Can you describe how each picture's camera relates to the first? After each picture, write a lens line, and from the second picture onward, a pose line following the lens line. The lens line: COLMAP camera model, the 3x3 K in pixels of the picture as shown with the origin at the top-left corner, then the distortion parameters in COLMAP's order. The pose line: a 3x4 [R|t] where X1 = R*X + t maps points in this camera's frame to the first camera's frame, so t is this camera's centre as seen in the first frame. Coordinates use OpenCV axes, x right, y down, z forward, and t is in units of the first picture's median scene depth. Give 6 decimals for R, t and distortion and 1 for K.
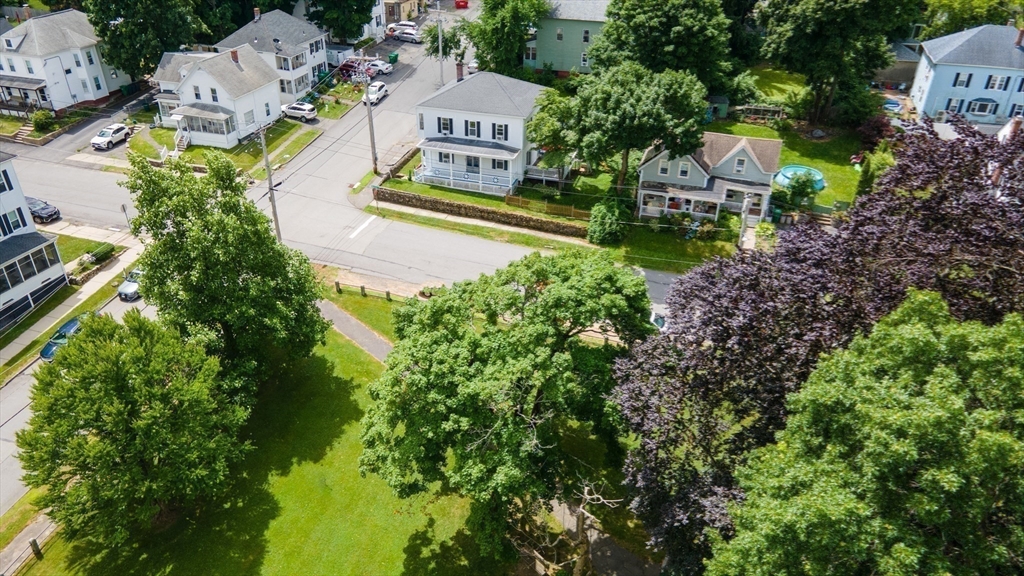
lens RADIAL K [[747.6, 0, 514.6], [0, 747.6, 287.5], [0, 0, 1]] dist [0.044799, 0.011610]
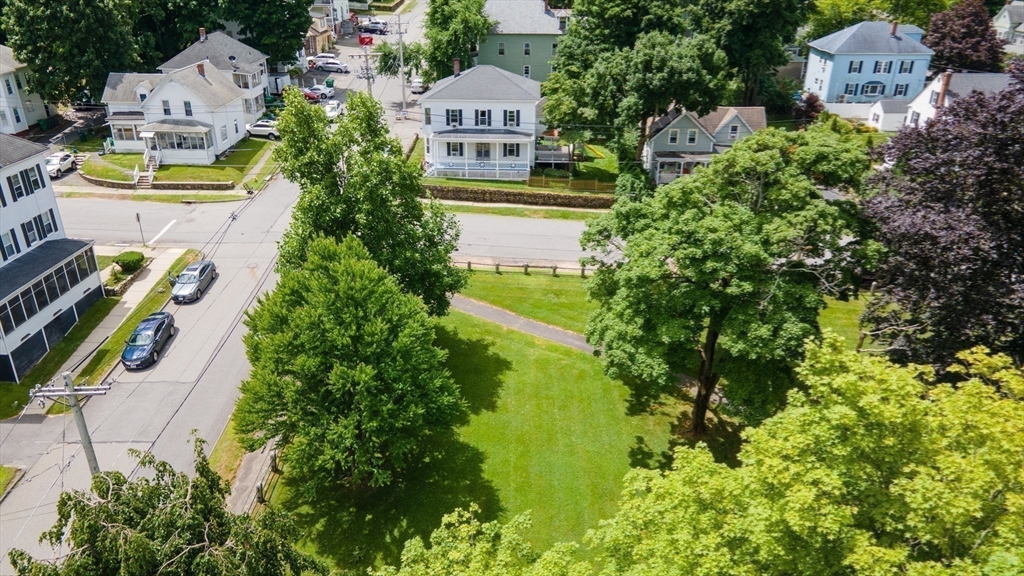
lens RADIAL K [[747.6, 0, 514.9], [0, 747.6, 289.4], [0, 0, 1]] dist [0.044799, 0.011610]
pose [[0.964557, -0.115846, 0.237084, -0.276531], [0.137739, 0.987400, -0.077907, 0.099584], [-0.225071, 0.107801, 0.968360, 0.036881]]
